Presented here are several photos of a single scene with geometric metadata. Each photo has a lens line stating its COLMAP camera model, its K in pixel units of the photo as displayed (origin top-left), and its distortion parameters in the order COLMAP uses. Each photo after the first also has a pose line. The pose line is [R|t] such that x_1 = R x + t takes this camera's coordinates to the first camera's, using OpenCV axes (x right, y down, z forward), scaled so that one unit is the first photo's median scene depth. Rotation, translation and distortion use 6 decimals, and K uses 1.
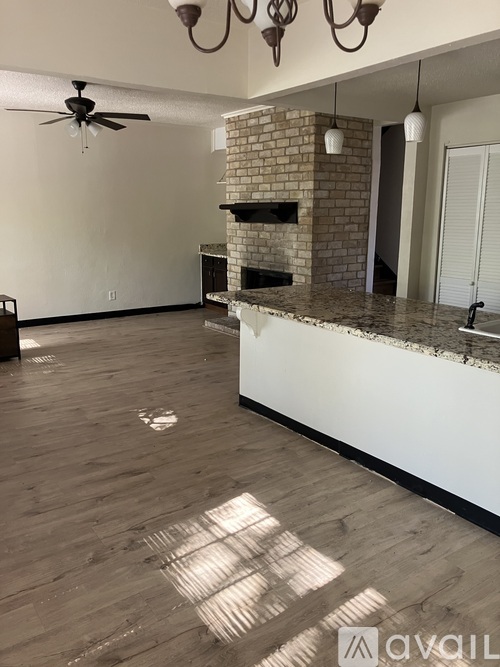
lens RADIAL K [[546.0, 0, 251.1], [0, 546.0, 335.2], [0, 0, 1]] dist [0.025052, -0.016677]
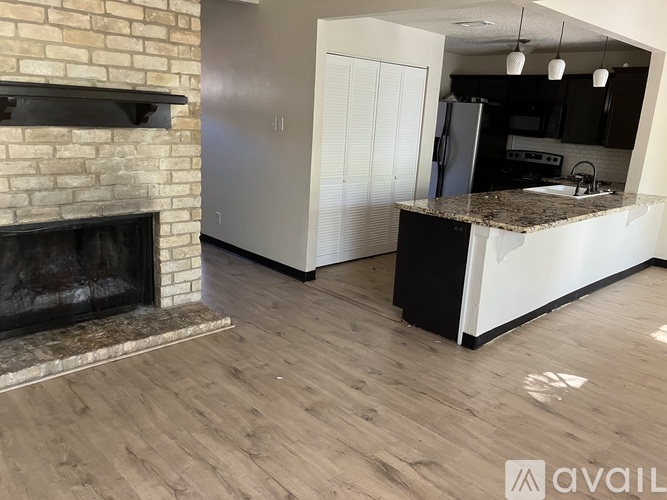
lens RADIAL K [[546.0, 0, 335.1], [0, 546.0, 250.7], [0, 0, 1]] dist [0.025052, -0.016677]
pose [[-0.155401, -0.263726, 0.951997, -0.545871], [0.158129, 0.944637, 0.287500, -0.216268], [-0.975113, 0.195216, -0.105094, 0.888100]]
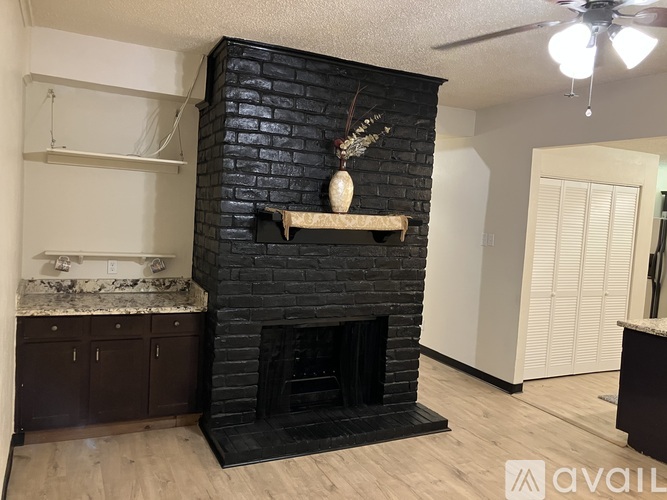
lens RADIAL K [[546.0, 0, 334.7], [0, 546.0, 248.9], [0, 0, 1]] dist [0.025052, -0.016677]
pose [[0.158086, -0.070148, 0.984930, -0.611328], [0.161725, 0.985843, 0.044255, -0.239176], [-0.974091, 0.152292, 0.167193, 0.944414]]
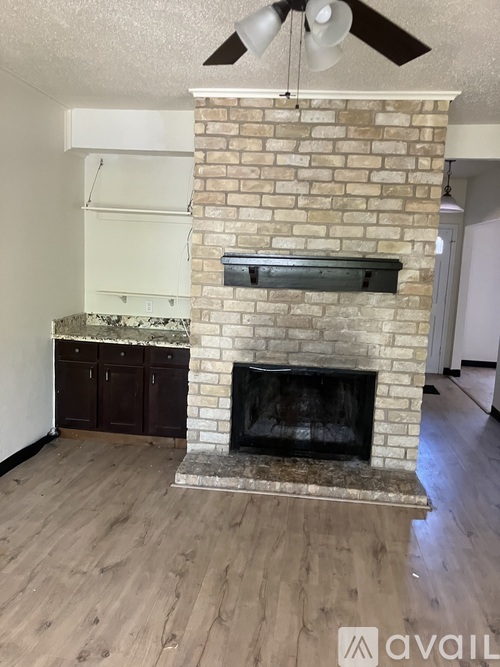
lens RADIAL K [[546.0, 0, 248.4], [0, 546.0, 335.6], [0, 0, 1]] dist [0.025052, -0.016677]
pose [[0.667873, -0.093731, 0.738350, -0.482822], [0.127276, 0.991809, 0.010779, -0.179754], [-0.733312, 0.086776, 0.674332, 0.688450]]
